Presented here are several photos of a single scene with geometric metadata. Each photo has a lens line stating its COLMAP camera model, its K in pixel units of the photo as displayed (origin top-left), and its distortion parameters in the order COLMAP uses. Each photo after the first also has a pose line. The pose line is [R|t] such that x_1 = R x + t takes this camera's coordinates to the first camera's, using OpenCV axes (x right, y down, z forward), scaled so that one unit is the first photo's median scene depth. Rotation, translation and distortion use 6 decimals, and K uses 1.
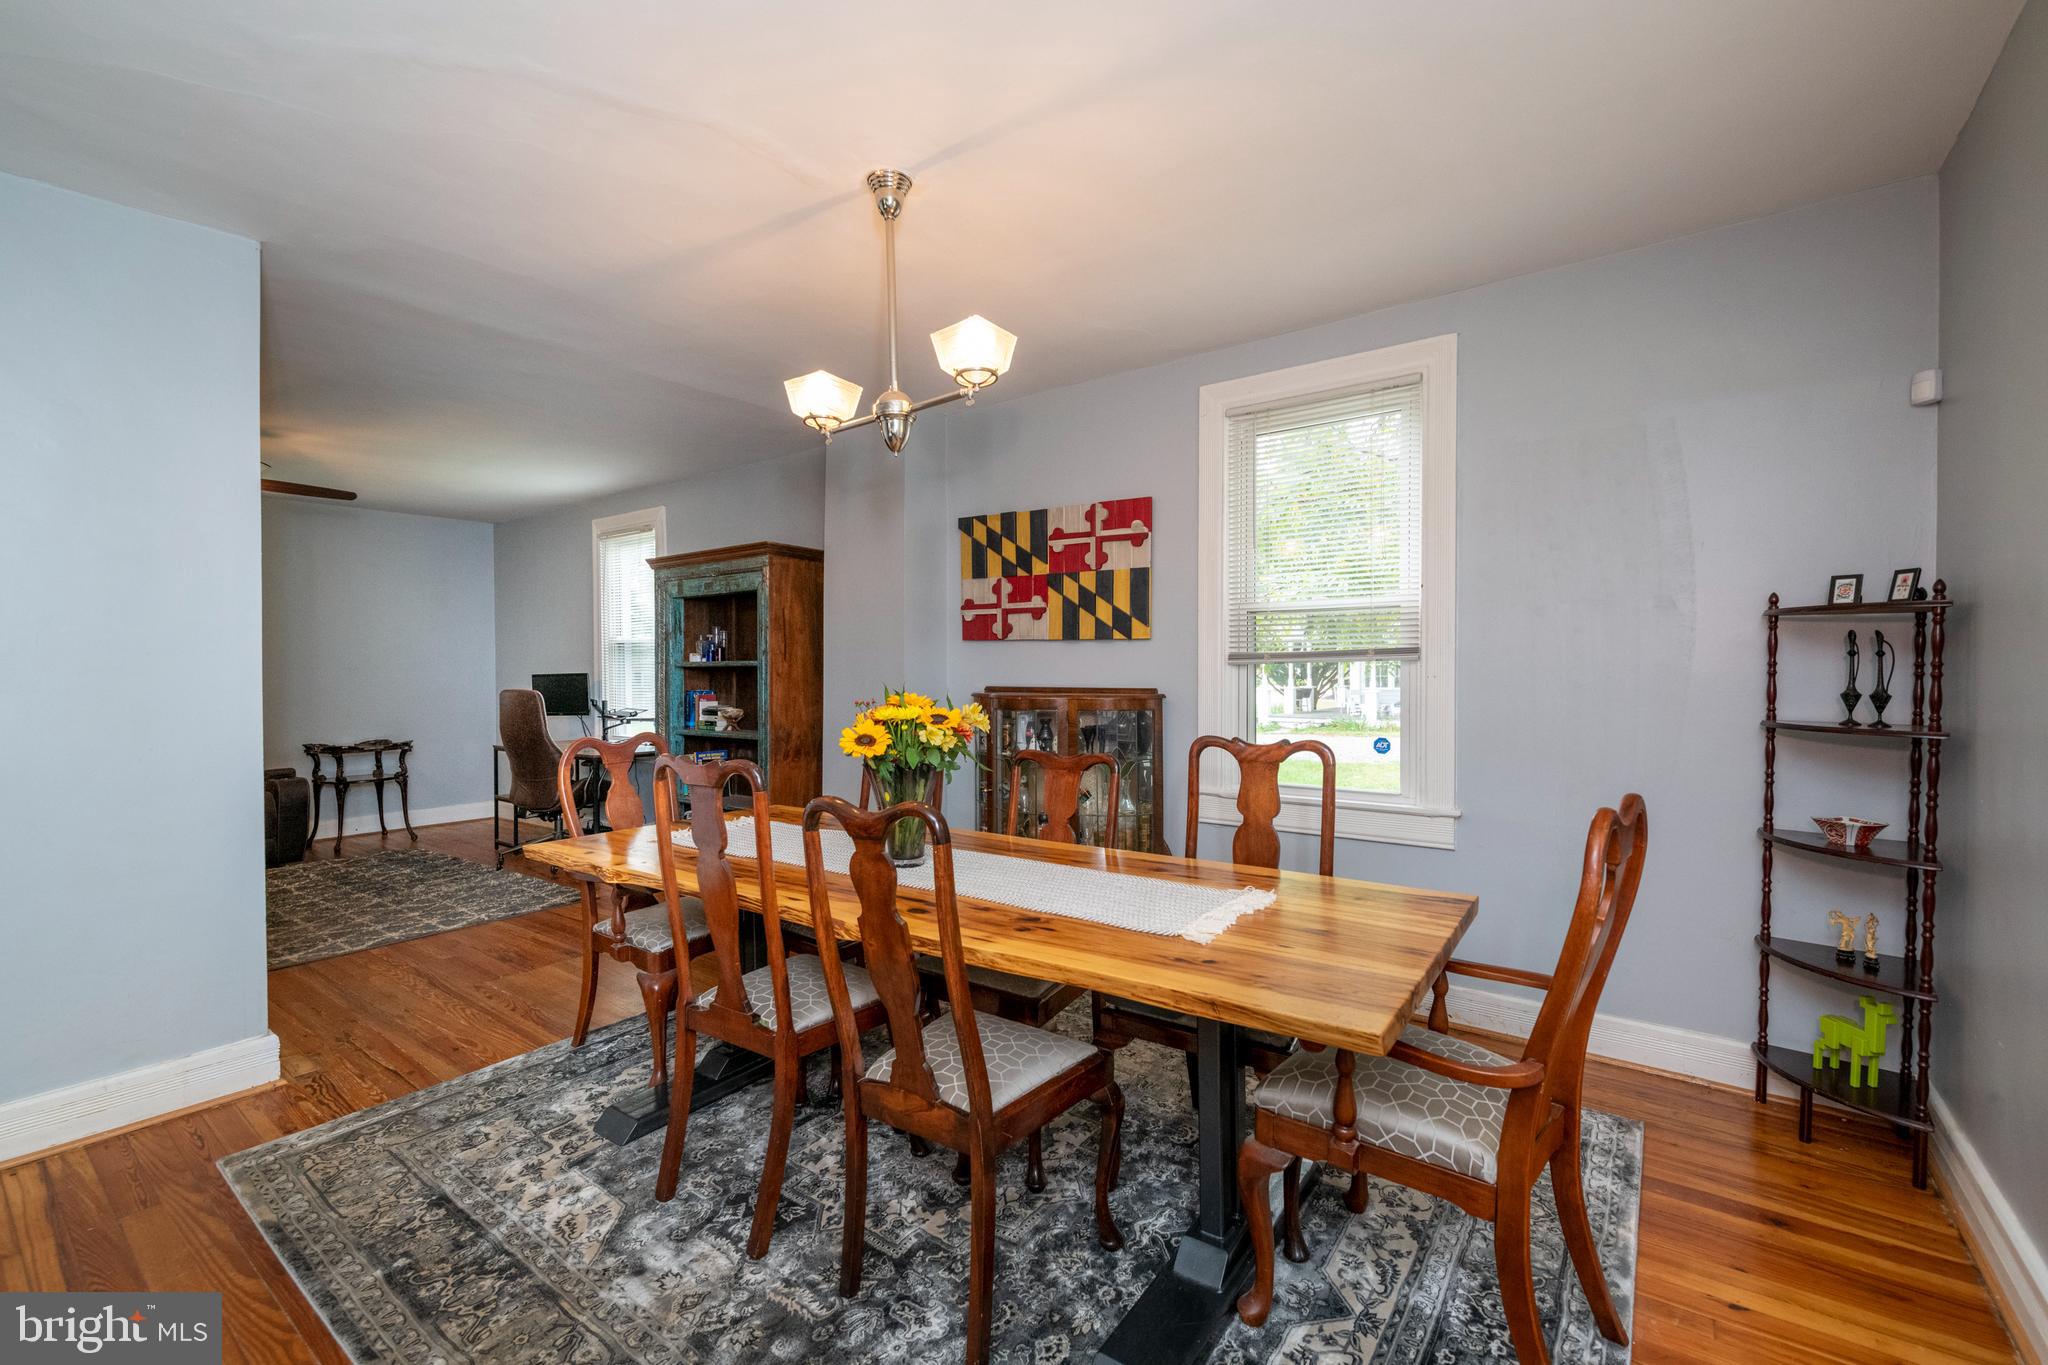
lens RADIAL K [[860.3, 0, 1028.3], [0, 860.3, 681.0], [0, 0, 1]] dist [0.001924, -0.003661]
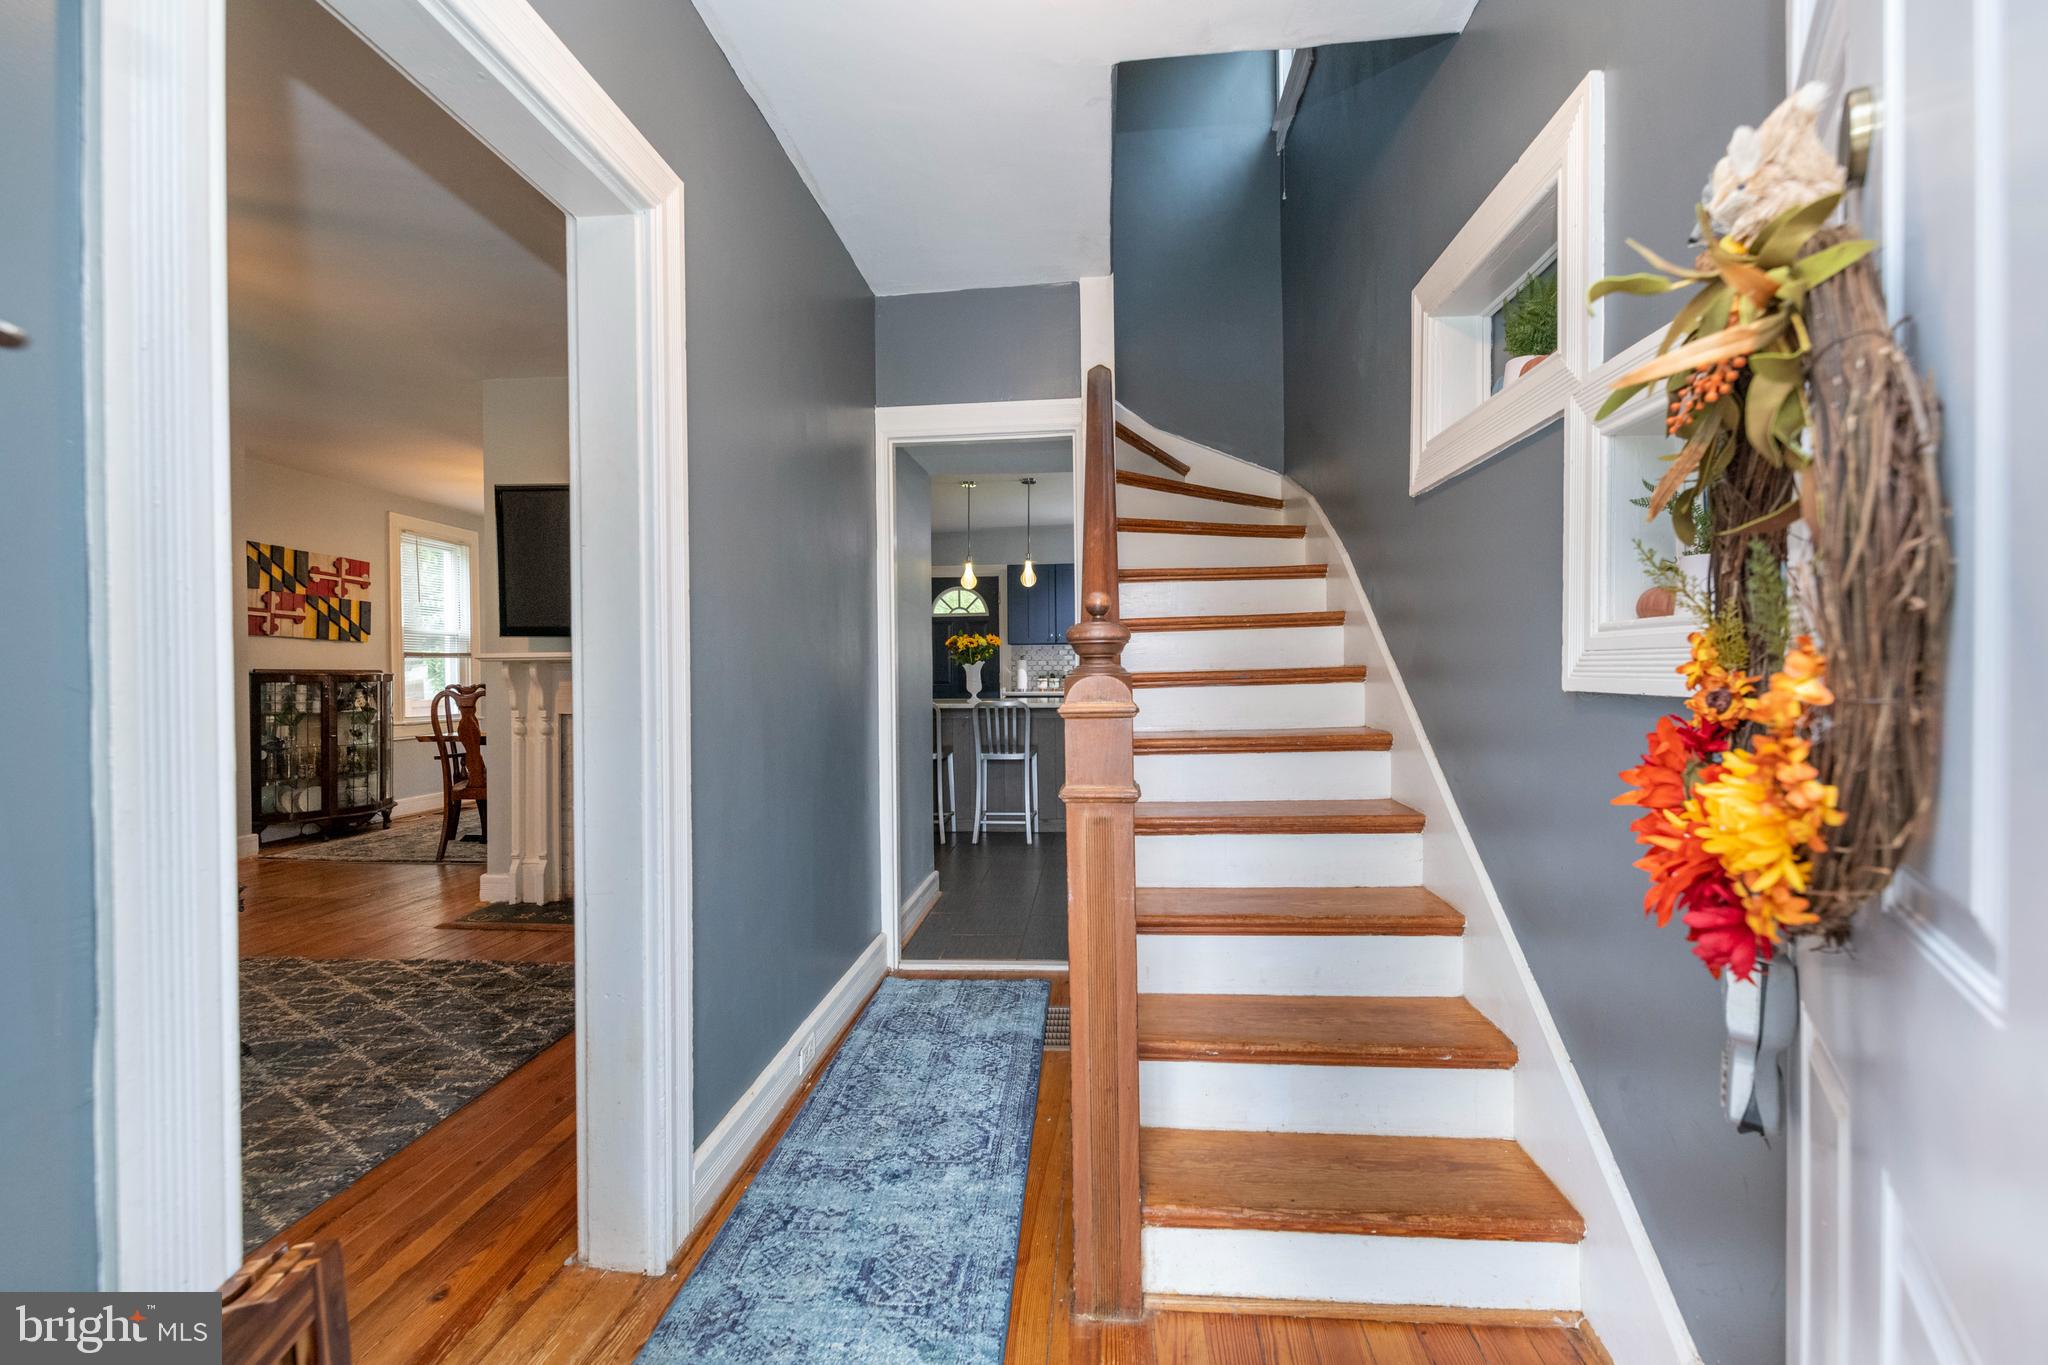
lens RADIAL K [[860.3, 0, 1033.0], [0, 860.3, 670.6], [0, 0, 1]] dist [0.001924, -0.003661]
pose [[-0.519509, 0.012312, 0.854376, -2.041251], [0.020046, 0.999797, -0.002218, 0.040112], [-0.854230, 0.015974, -0.519650, 0.737396]]
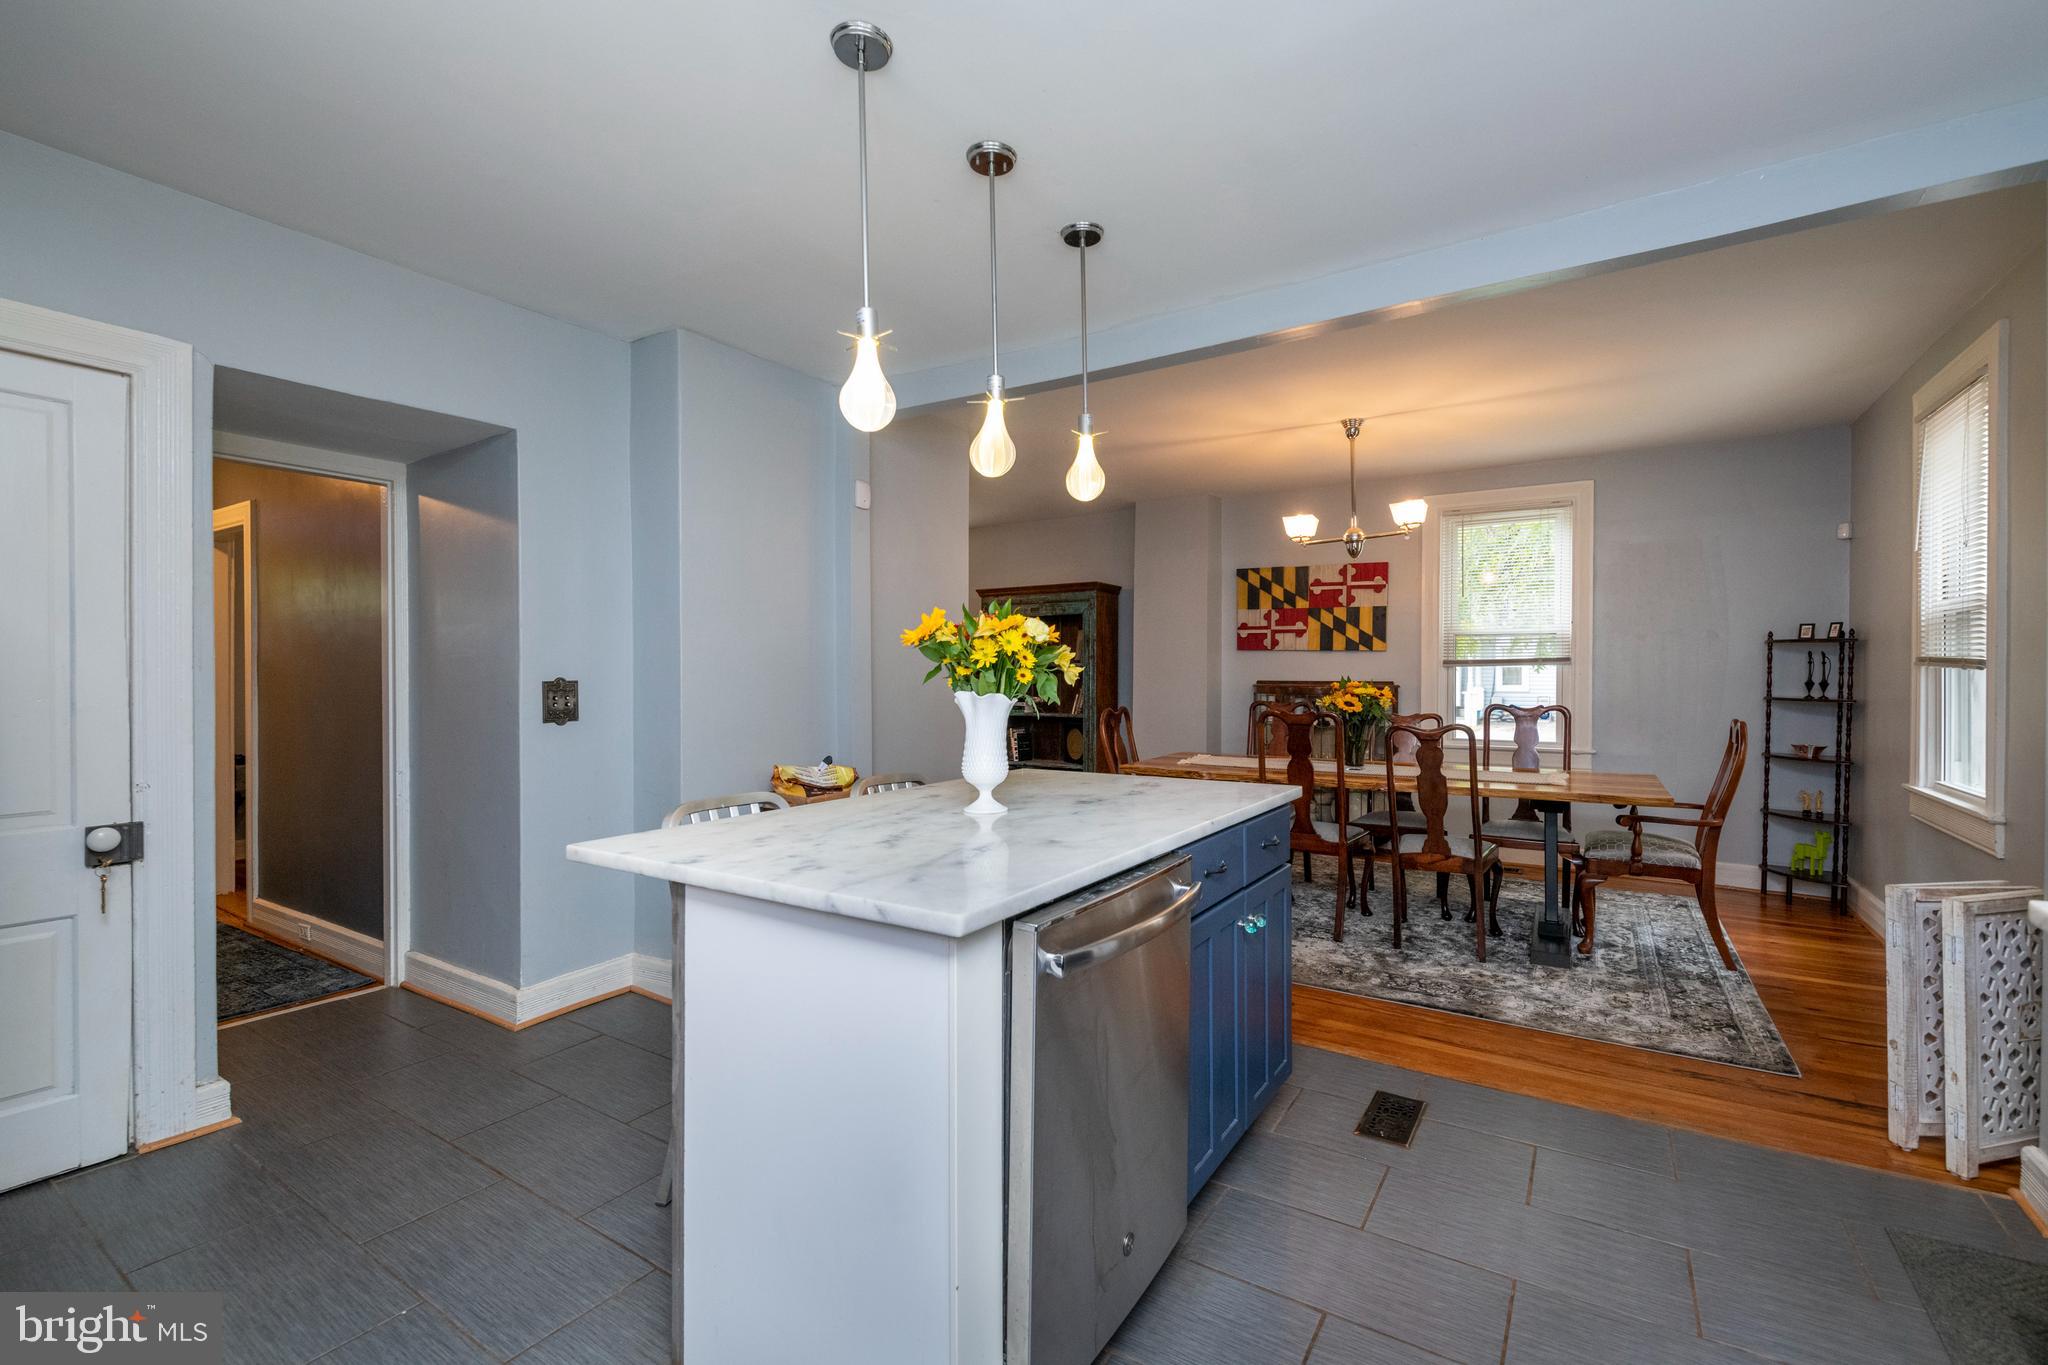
lens RADIAL K [[860.3, 0, 1036.5], [0, 860.3, 680.5], [0, 0, 1]] dist [0.001924, -0.003661]
pose [[0.997514, 0.002950, 0.070412, -0.608826], [-0.002758, 0.999992, -0.002826, 0.012723], [-0.070420, 0.002624, 0.997514, -0.541967]]
